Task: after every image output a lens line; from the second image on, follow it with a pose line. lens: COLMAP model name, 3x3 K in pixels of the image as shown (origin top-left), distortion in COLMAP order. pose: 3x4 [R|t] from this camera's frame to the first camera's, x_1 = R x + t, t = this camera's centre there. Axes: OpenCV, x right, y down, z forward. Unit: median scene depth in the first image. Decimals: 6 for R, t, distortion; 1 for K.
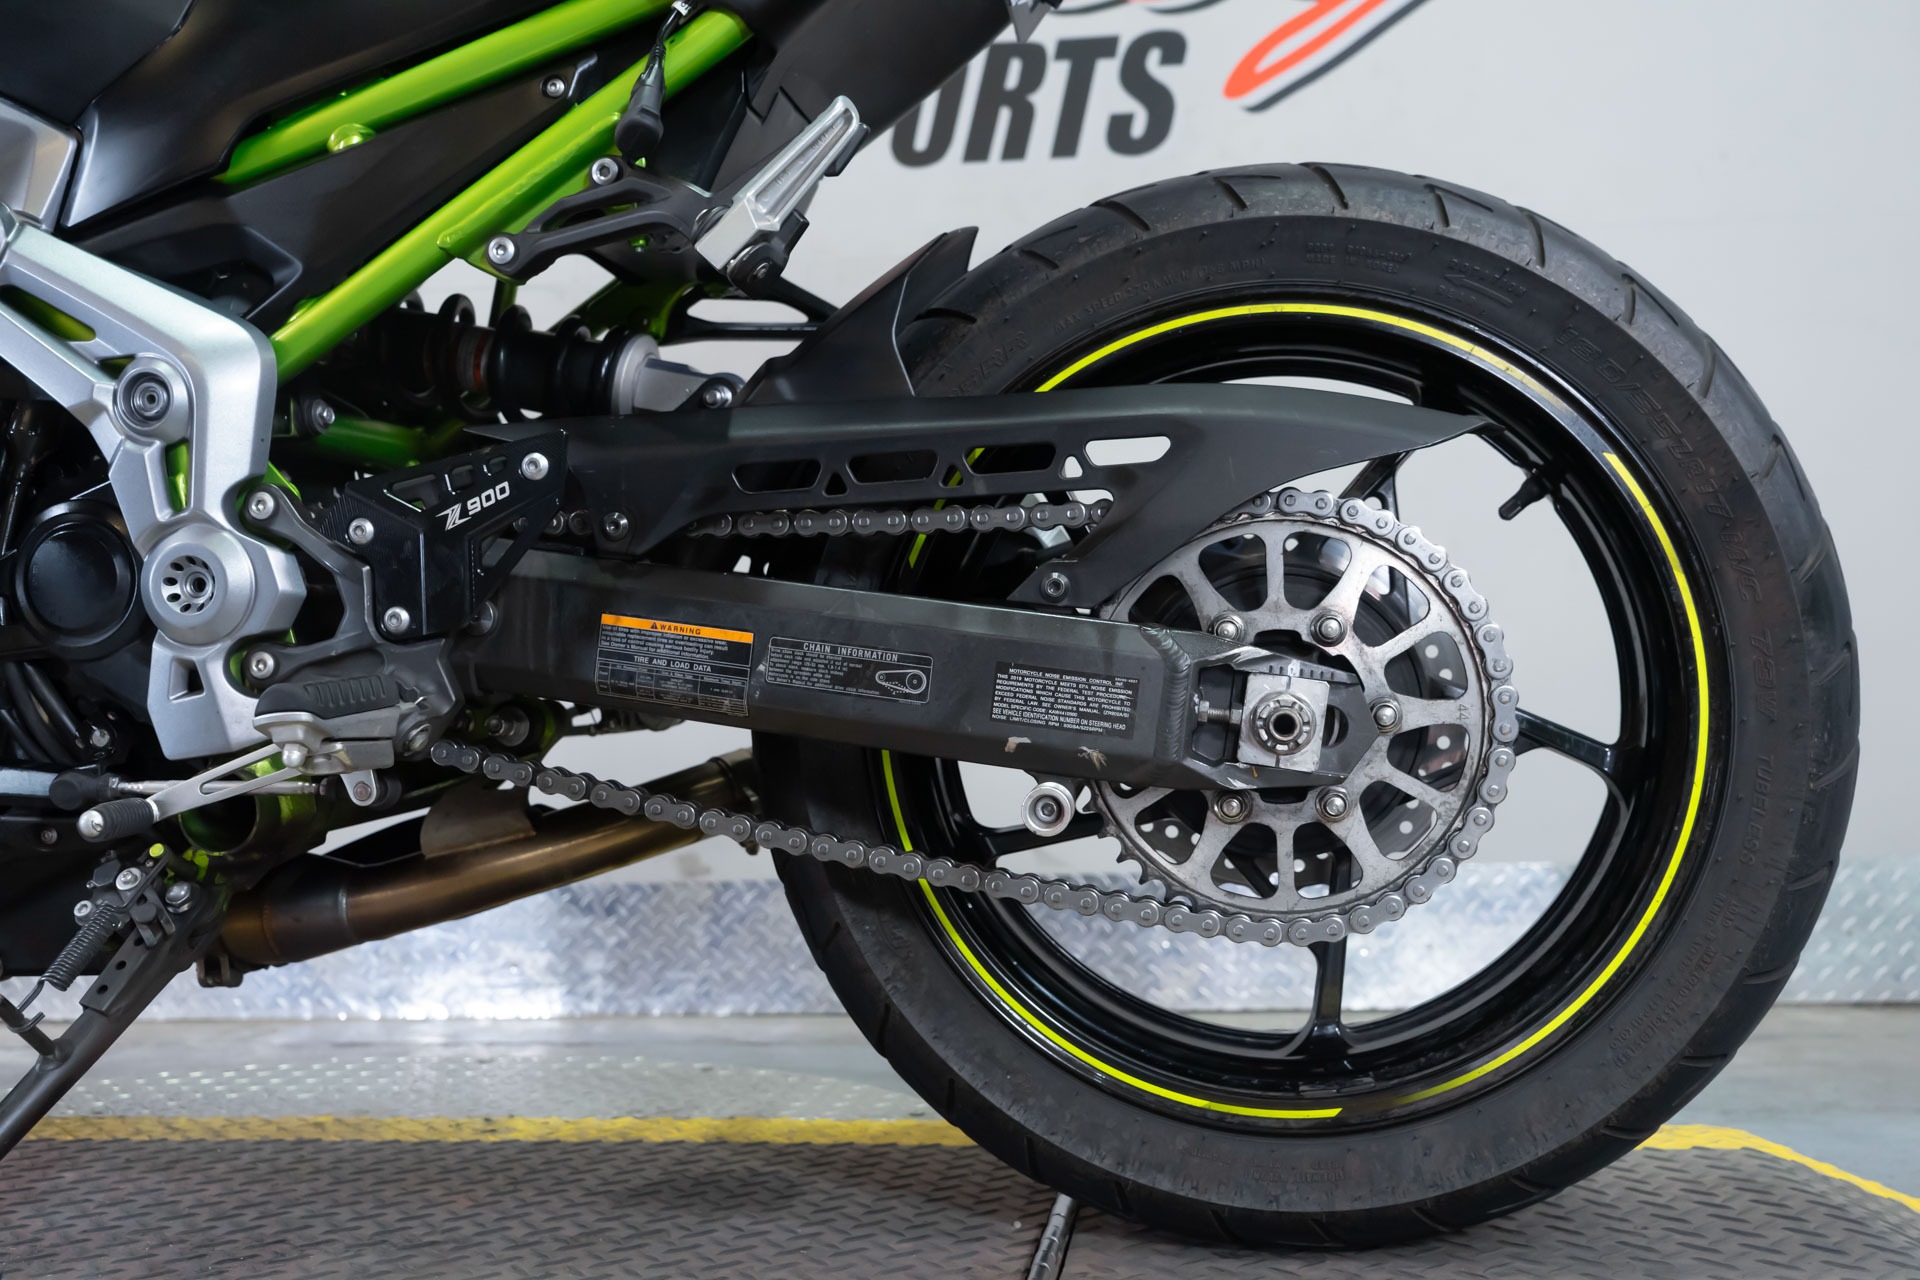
lens RADIAL K [[1665.0, 0, 954.8], [0, 1665.0, 644.2], [0, 0, 1]] dist [-0.001437, 0.002704]
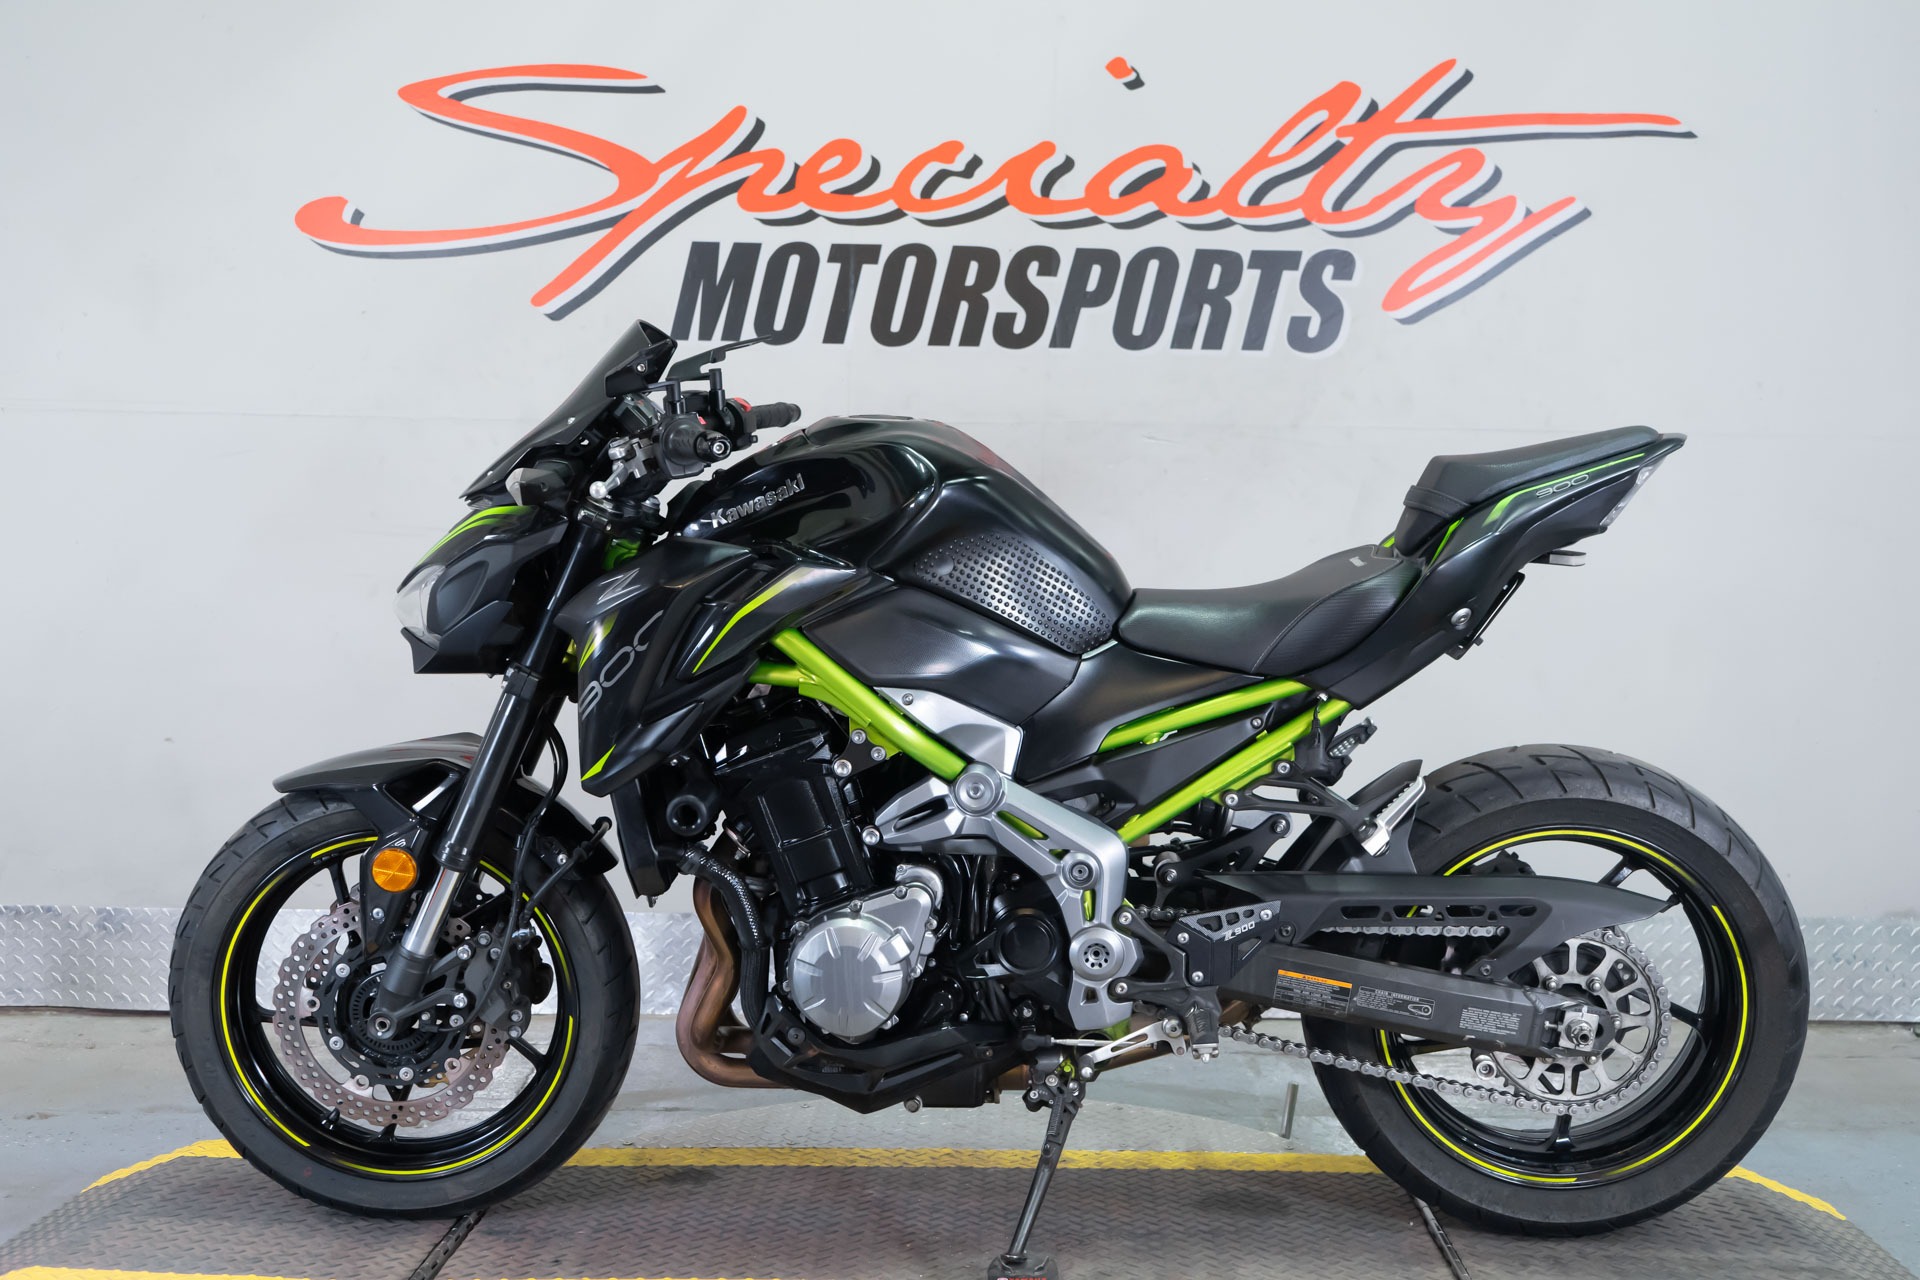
lens RADIAL K [[2160.8, 0, 960.2], [0, 2160.8, 638.7], [0, 0, 1]] dist [0.003532, 0.016335]
pose [[0.993054, 0.023144, 0.115365, -0.987644], [-0.037876, 0.991155, 0.127190, -0.816484], [-0.111400, -0.130676, 0.985147, -1.765922]]
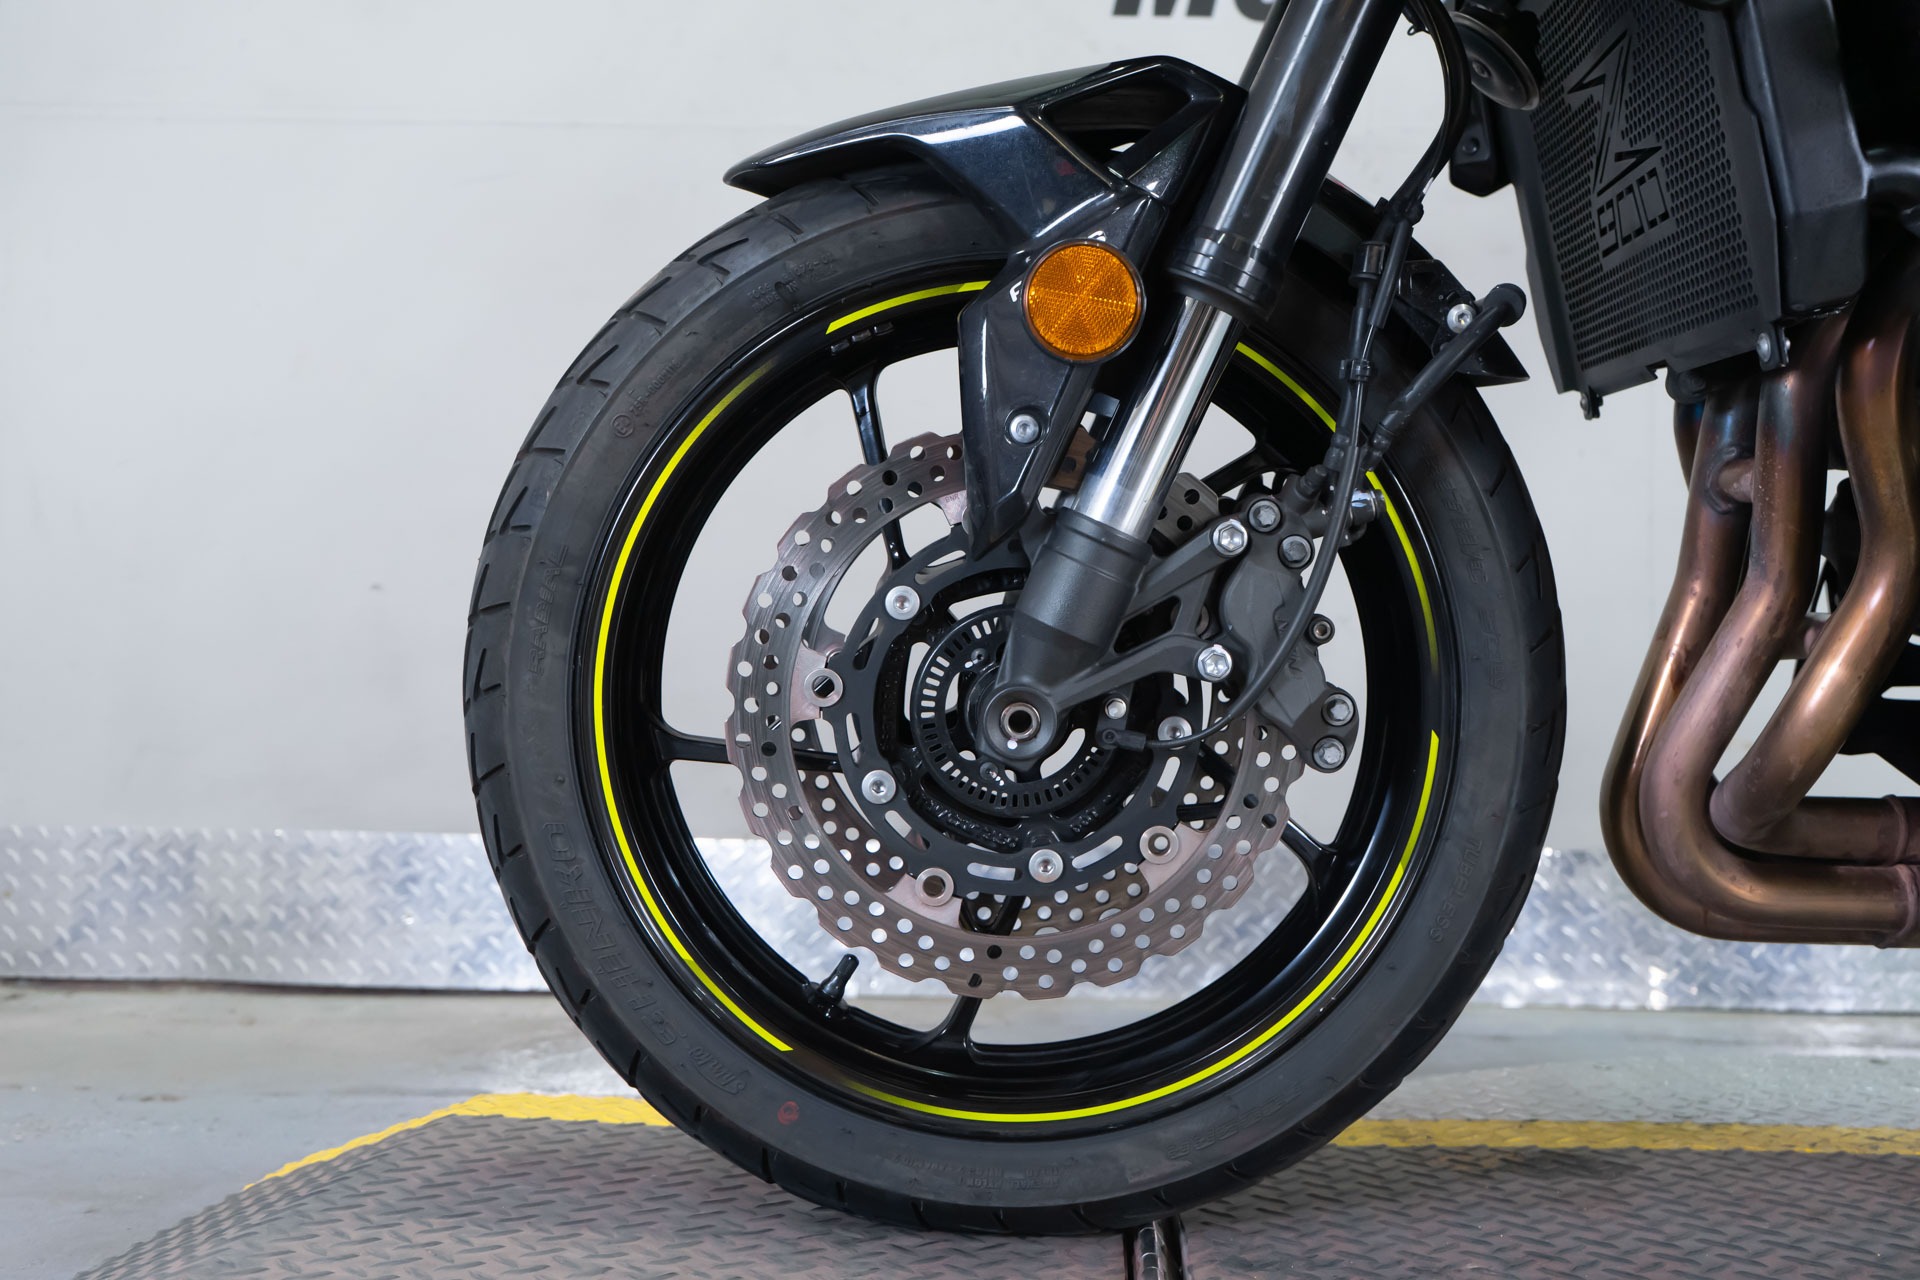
lens RADIAL K [[1878.2, 0, 1016.2], [0, 1878.2, 685.5], [0, 0, 1]] dist [-0.013903, -0.009989]
pose [[0.991660, 0.040652, 0.122304, -1.559039], [-0.046738, 0.997786, 0.047309, 0.067340], [-0.120110, -0.052631, 0.991365, 0.203559]]
